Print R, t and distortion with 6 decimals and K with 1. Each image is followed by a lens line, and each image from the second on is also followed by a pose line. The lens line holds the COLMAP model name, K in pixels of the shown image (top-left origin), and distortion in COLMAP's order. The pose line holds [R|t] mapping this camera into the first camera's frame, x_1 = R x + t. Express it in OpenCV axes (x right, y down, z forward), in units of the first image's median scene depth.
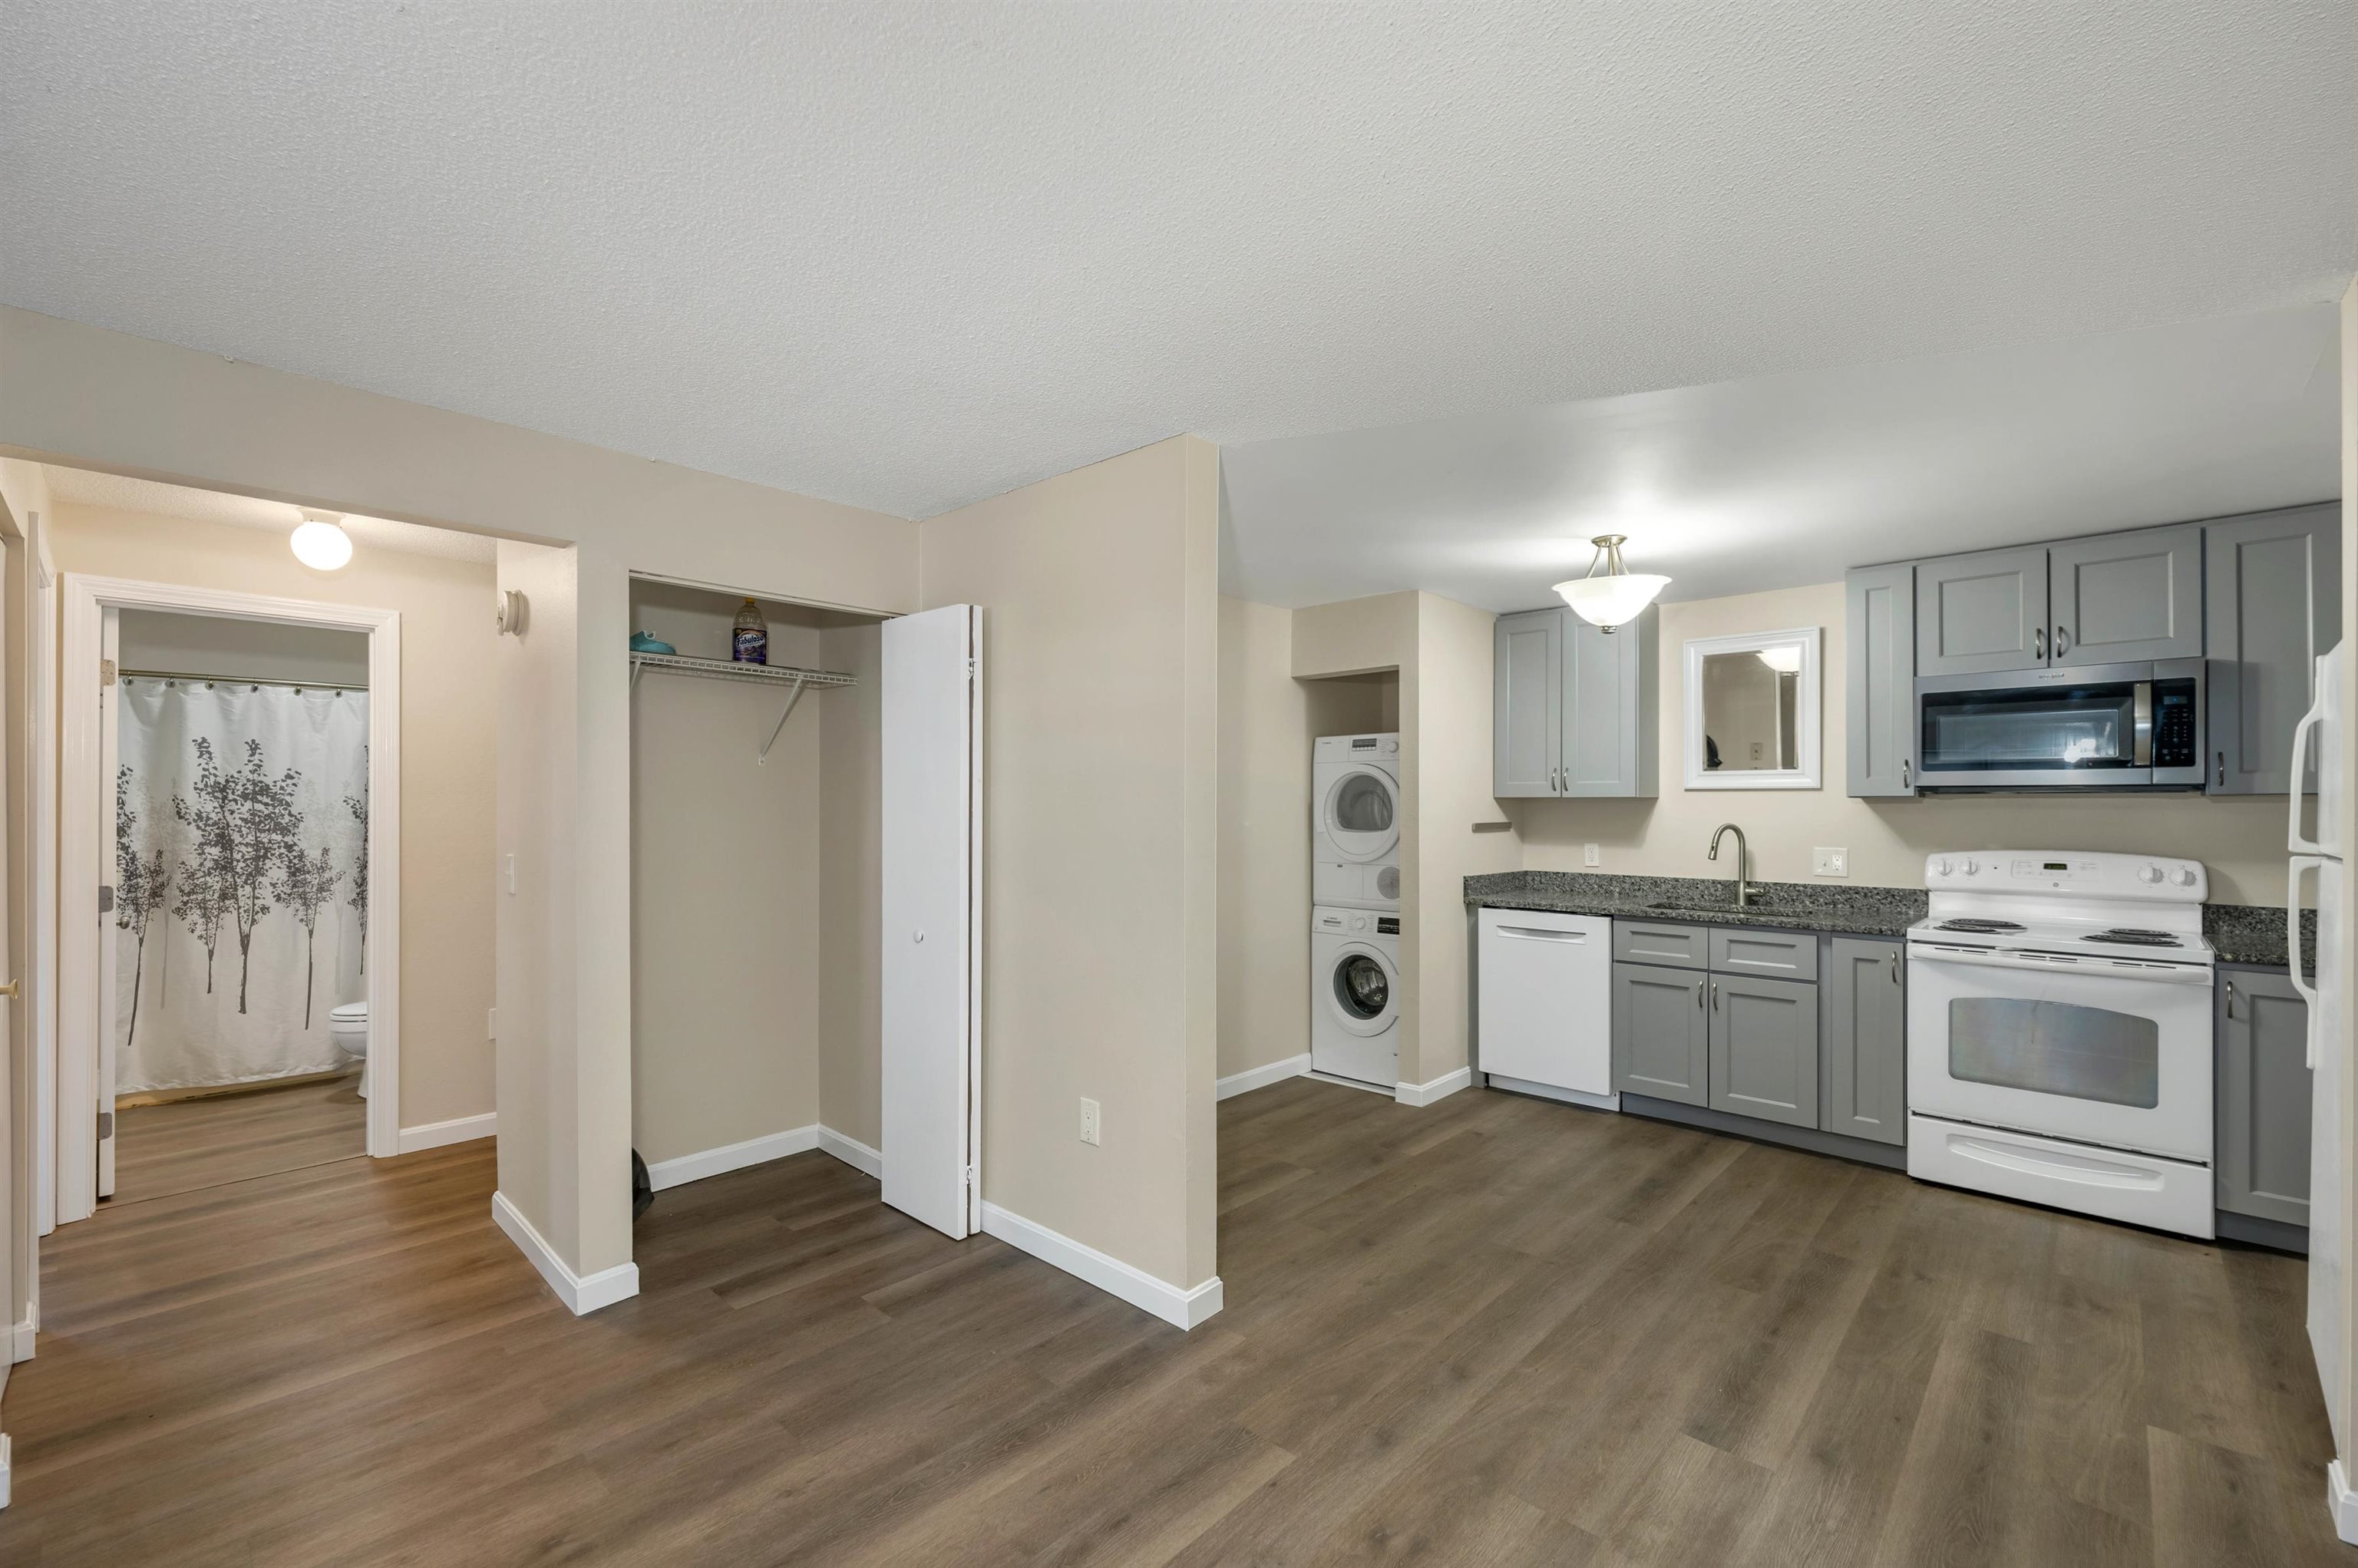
lens RADIAL K [[990.9, 0, 1171.3], [0, 990.9, 805.9], [0, 0, 1]] dist [0.002151, 0.000047]
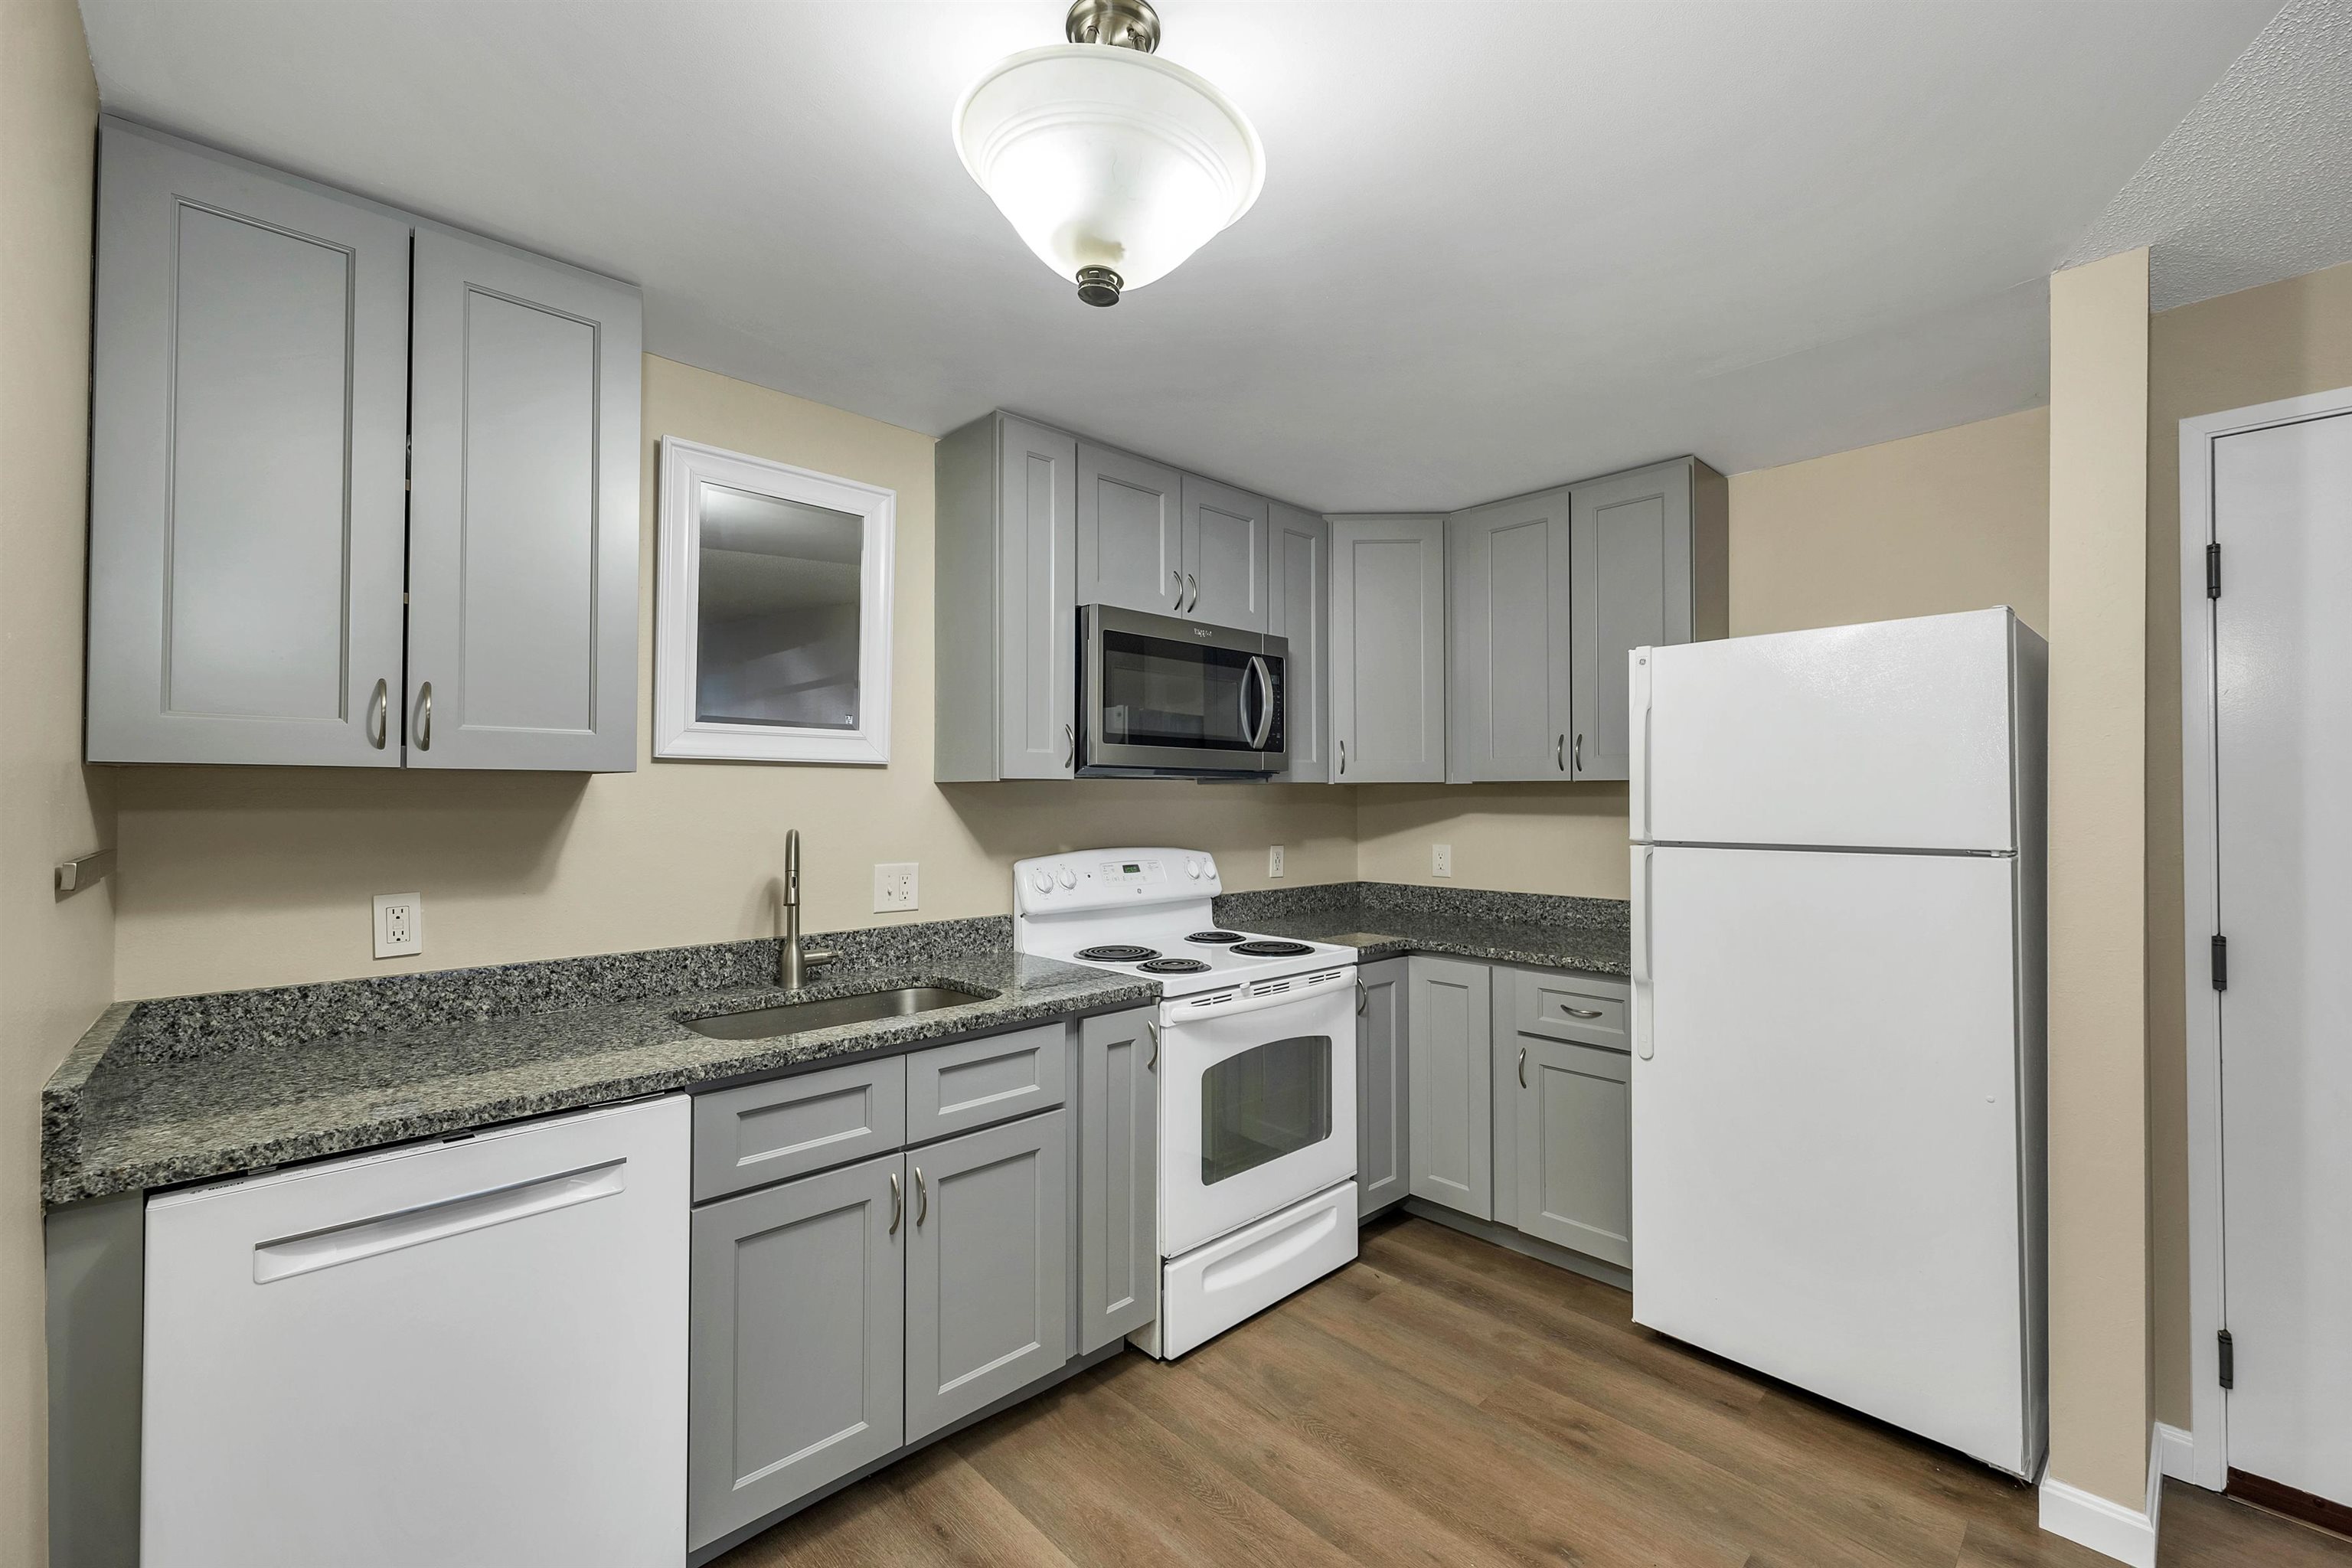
lens RADIAL K [[960.3, 0, 1176.0], [0, 960.3, 784.0], [0, 0, 1]] dist [0.002285, 0.000718]
pose [[0.052880, 0.011177, 0.998538, 0.102994], [-0.000135, 0.999937, -0.011185, 0.000277], [-0.998601, 0.000457, 0.052879, 0.928635]]
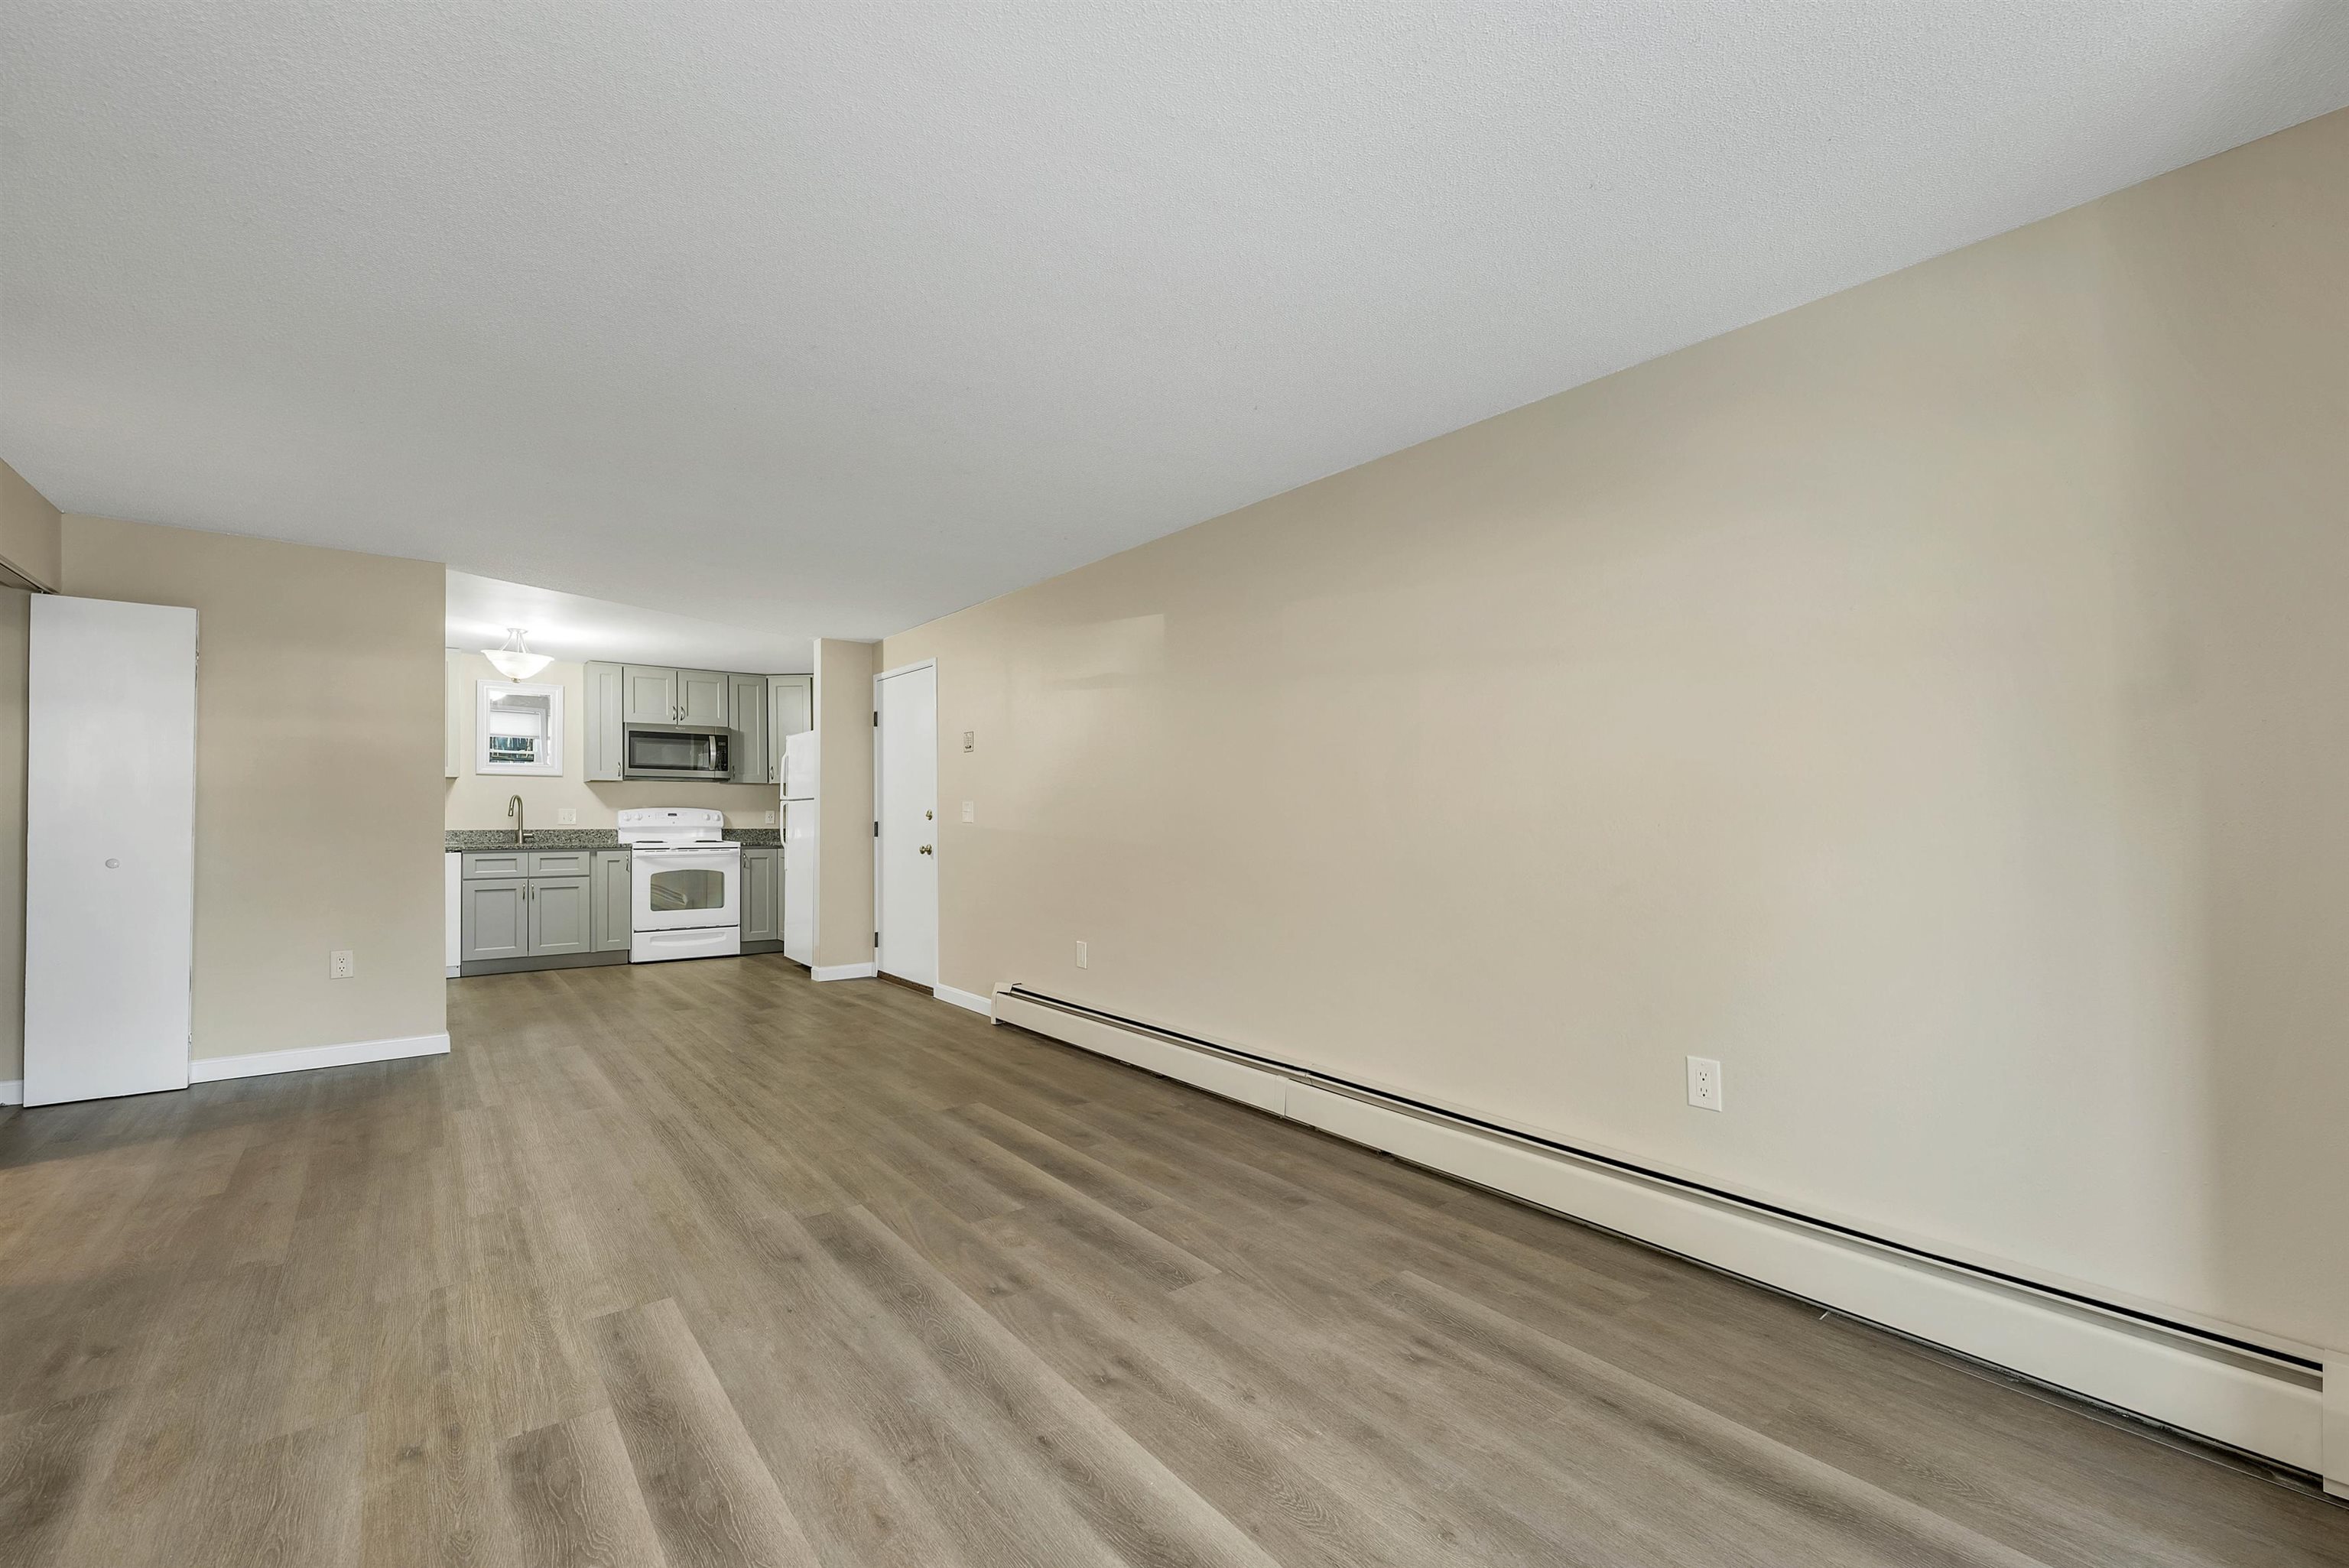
lens RADIAL K [[986.3, 0, 1179.0], [0, 986.3, 817.3], [0, 0, 1]] dist [0.001612, -0.000014]
pose [[0.143289, -0.002572, 0.989677, -1.108026], [-0.001712, 0.999994, 0.002847, 0.058776], [-0.989679, -0.002103, 0.143284, -0.417321]]
